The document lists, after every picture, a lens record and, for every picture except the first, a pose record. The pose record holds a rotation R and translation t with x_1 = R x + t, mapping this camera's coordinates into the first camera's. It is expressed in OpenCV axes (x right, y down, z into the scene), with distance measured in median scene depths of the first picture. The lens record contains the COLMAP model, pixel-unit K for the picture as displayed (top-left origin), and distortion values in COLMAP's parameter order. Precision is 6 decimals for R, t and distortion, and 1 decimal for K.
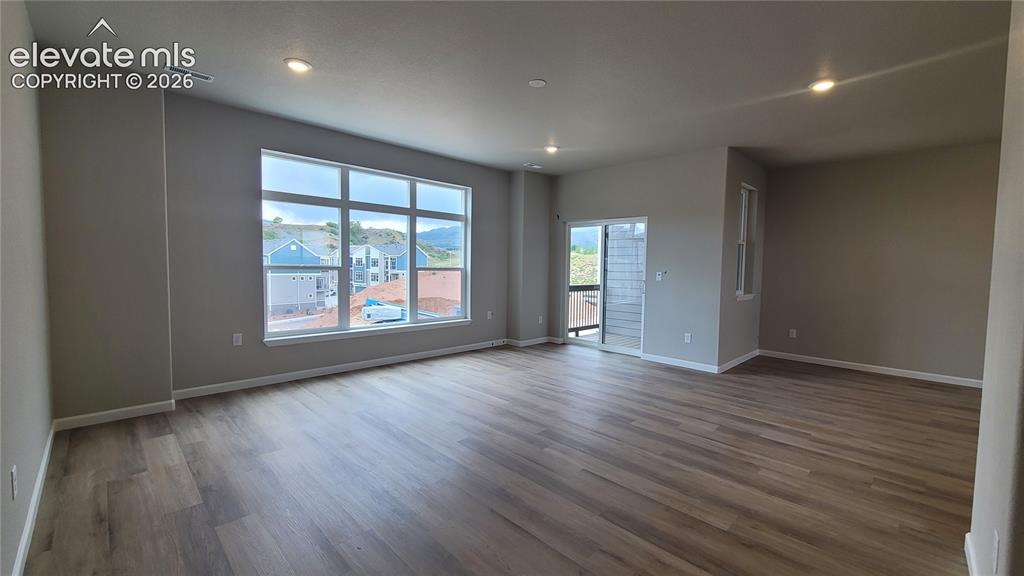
lens RADIAL K [[414.1, 0, 516.8], [0, 414.1, 291.9], [0, 0, 1]] dist [-0.000738, 0.002131]
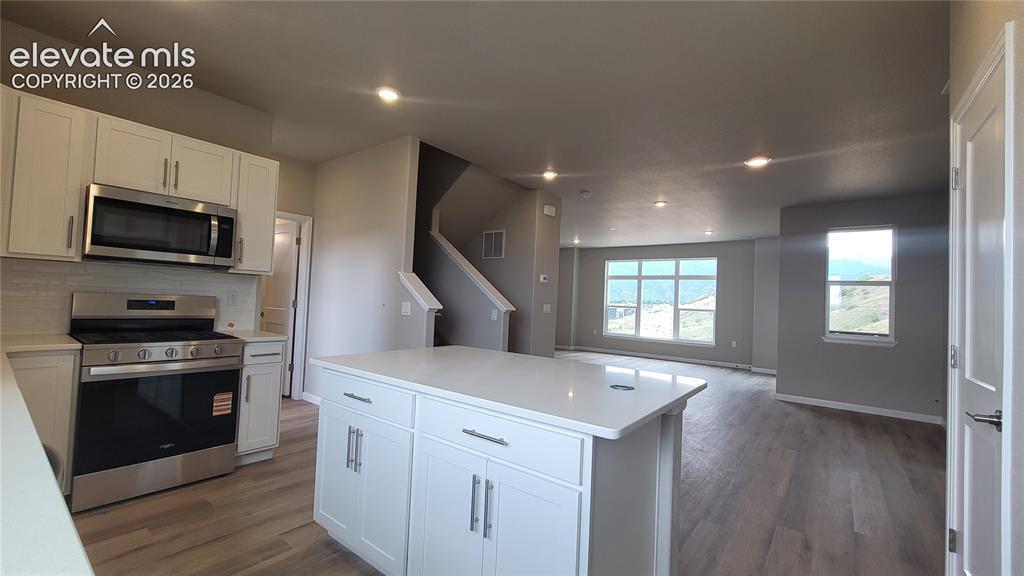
lens RADIAL K [[414.1, 0, 512.8], [0, 414.1, 289.3], [0, 0, 1]] dist [-0.000738, 0.002131]
pose [[0.124436, -0.038475, -0.991481, 1.726924], [-0.102753, 0.993376, -0.051444, 0.029454], [0.986893, 0.108279, 0.119658, 0.104582]]
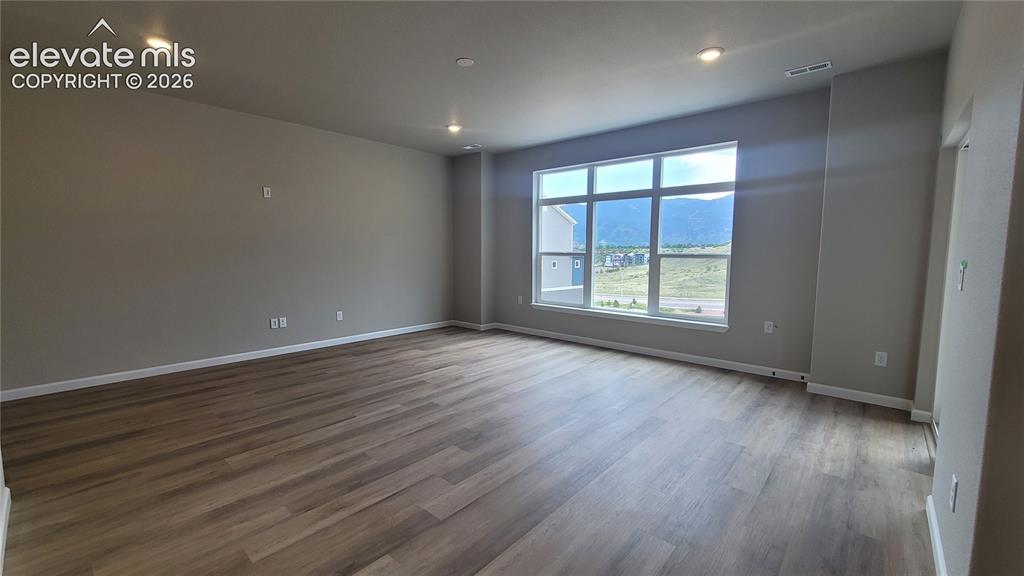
lens RADIAL K [[414.1, 0, 512.6], [0, 414.1, 288.4], [0, 0, 1]] dist [-0.000738, 0.002131]
pose [[0.058135, 0.079107, -0.995170, 0.773617], [-0.071136, 0.994650, 0.074910, -0.036112], [0.995771, 0.066437, 0.063451, 0.773330]]
